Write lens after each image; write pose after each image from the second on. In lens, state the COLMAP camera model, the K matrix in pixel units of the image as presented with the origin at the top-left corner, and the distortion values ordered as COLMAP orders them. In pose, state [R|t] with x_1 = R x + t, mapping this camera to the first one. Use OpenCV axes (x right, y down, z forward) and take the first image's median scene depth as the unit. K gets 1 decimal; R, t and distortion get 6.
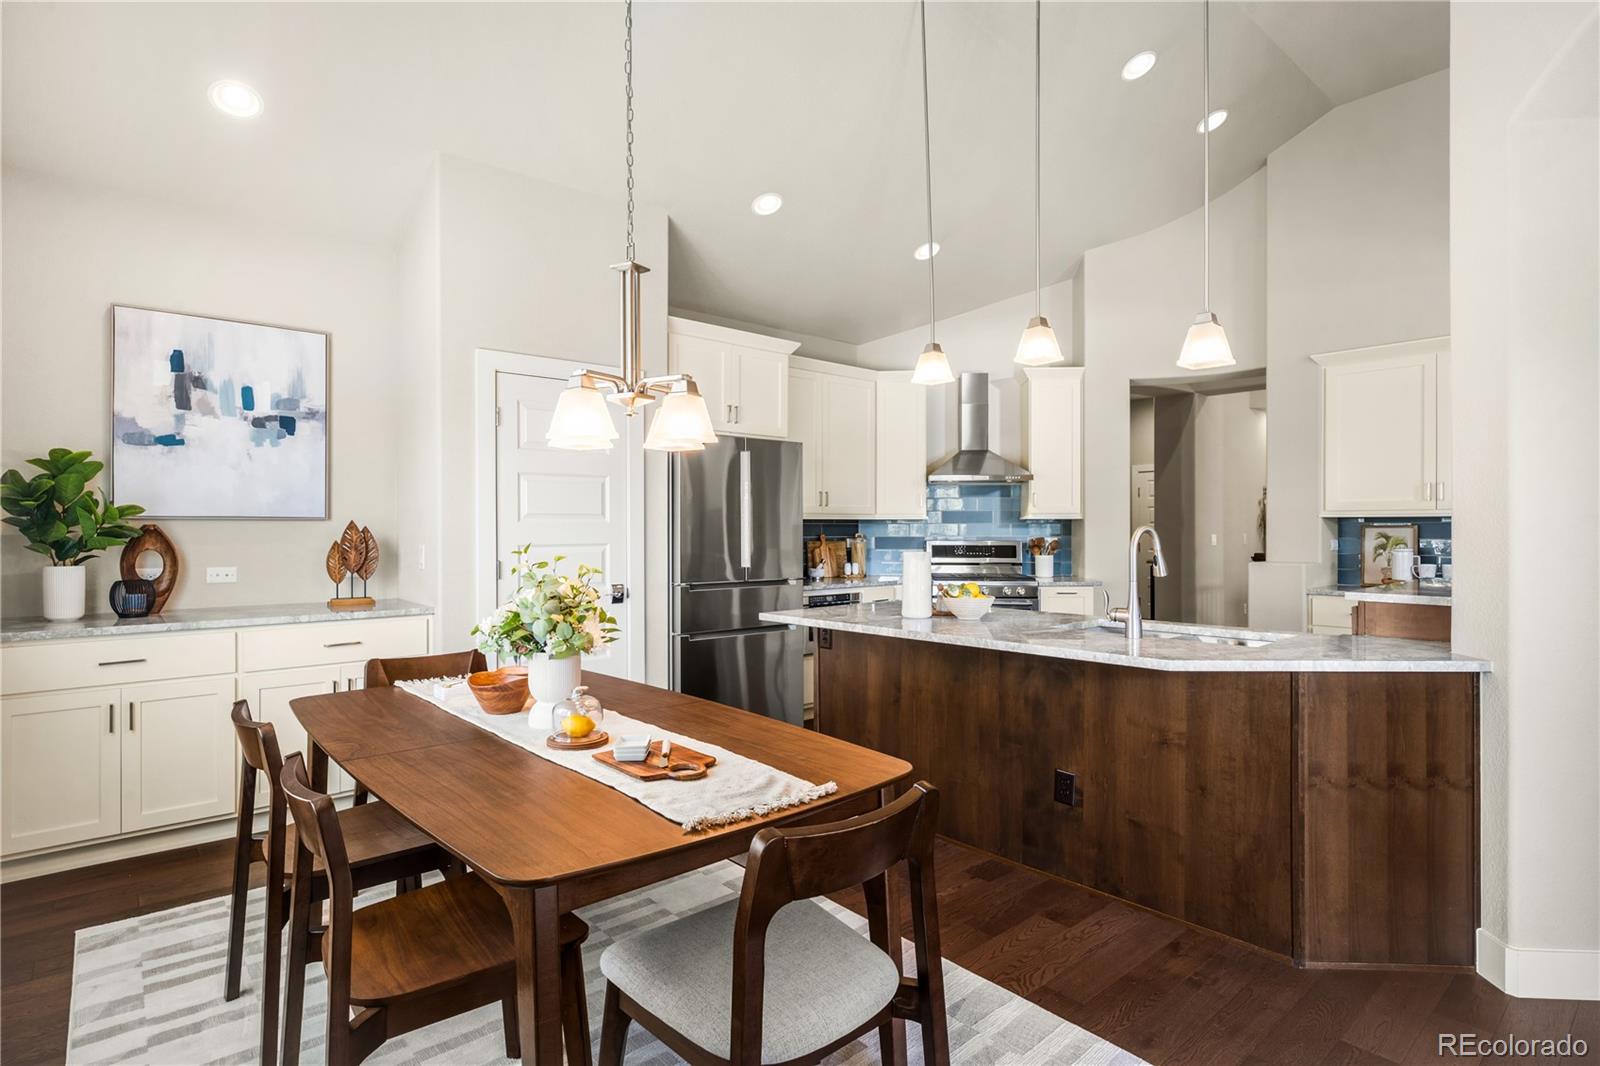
lens RADIAL K [[848.8, 0, 793.0], [0, 848.8, 528.6], [0, 0, 1]] dist [-0.002300, -0.000018]
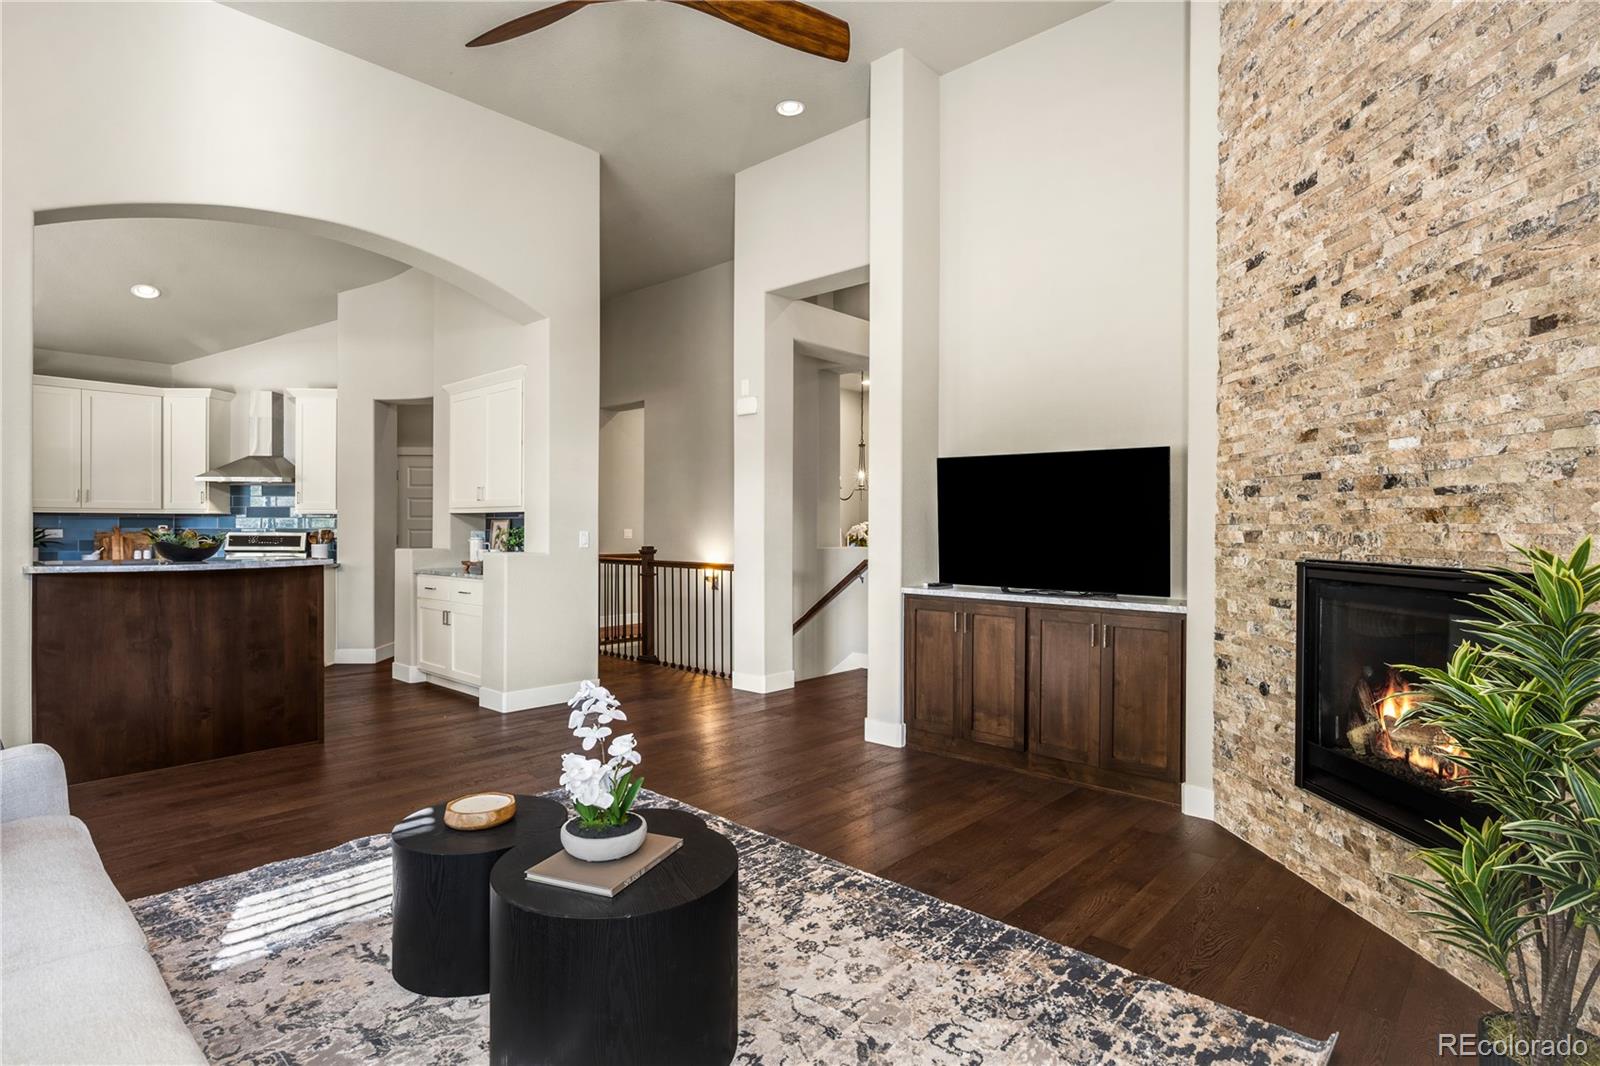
lens RADIAL K [[824.5, 0, 802.3], [0, 824.5, 528.9], [0, 0, 1]] dist [0.005536, 0.000864]
pose [[0.994400, 0.003968, 0.105603, 1.362495], [-0.004209, 0.999989, 0.002059, 0.007733], [-0.105594, -0.002492, 0.994406, -0.390761]]
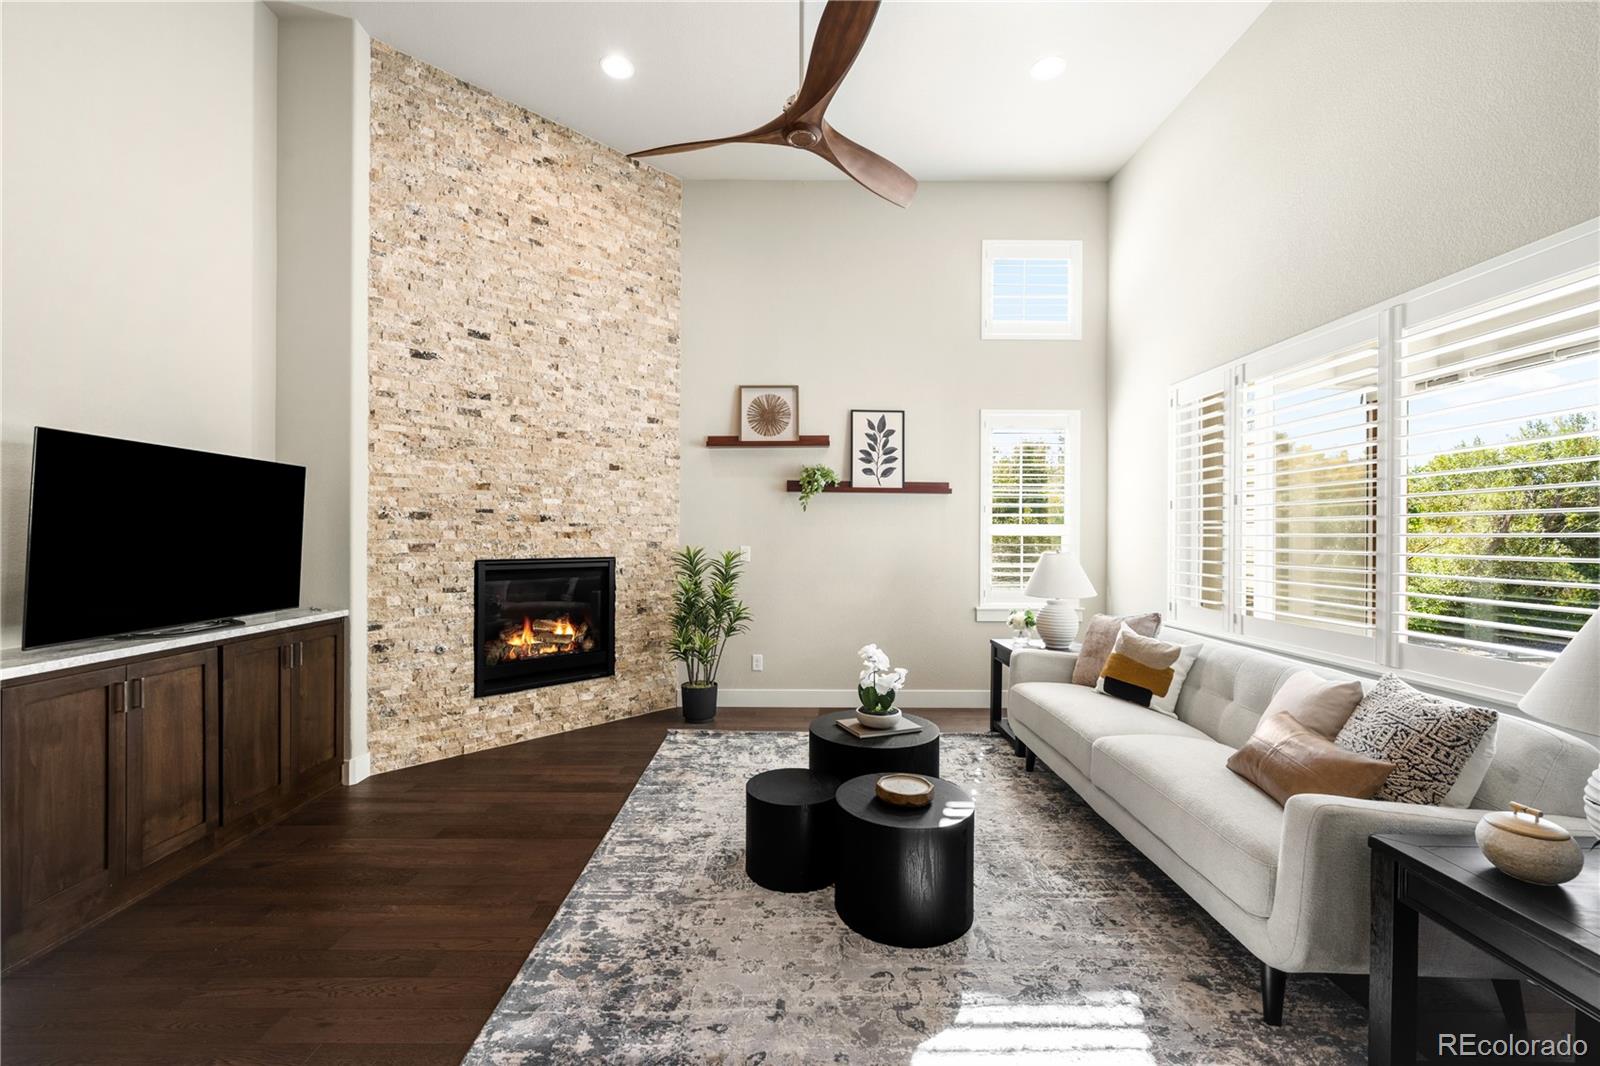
lens RADIAL K [[665.6, 0, 791.5], [0, 665.6, 534.1], [0, 0, 1]] dist [0.000656, -0.000898]
pose [[-0.759074, -0.003716, 0.650994, 0.895268], [-0.004082, 0.999991, 0.000949, -0.006801], [-0.650992, -0.001938, -0.759082, 0.729698]]
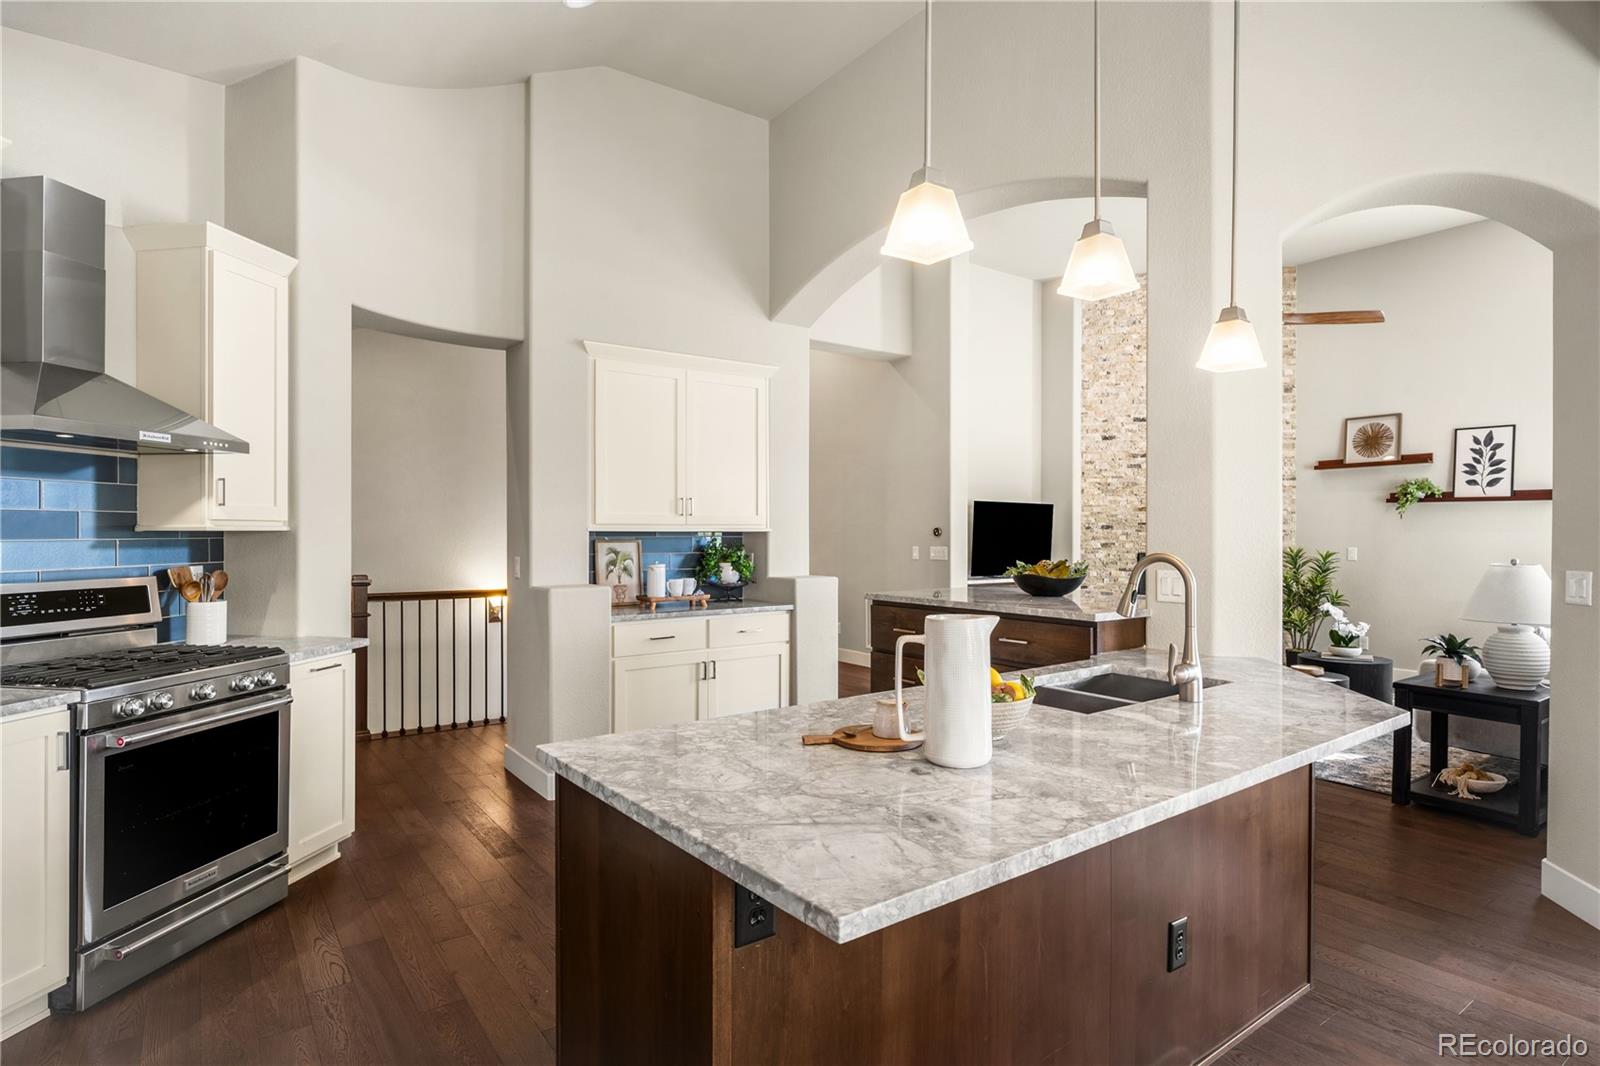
lens RADIAL K [[848.8, 0, 795.9], [0, 848.8, 532.9], [0, 0, 1]] dist [-0.002300, -0.000018]
pose [[0.082999, -0.001538, 0.996548, -0.288756], [-0.001302, 0.999998, 0.001652, -0.017474], [-0.996549, -0.001434, 0.082997, 0.962763]]
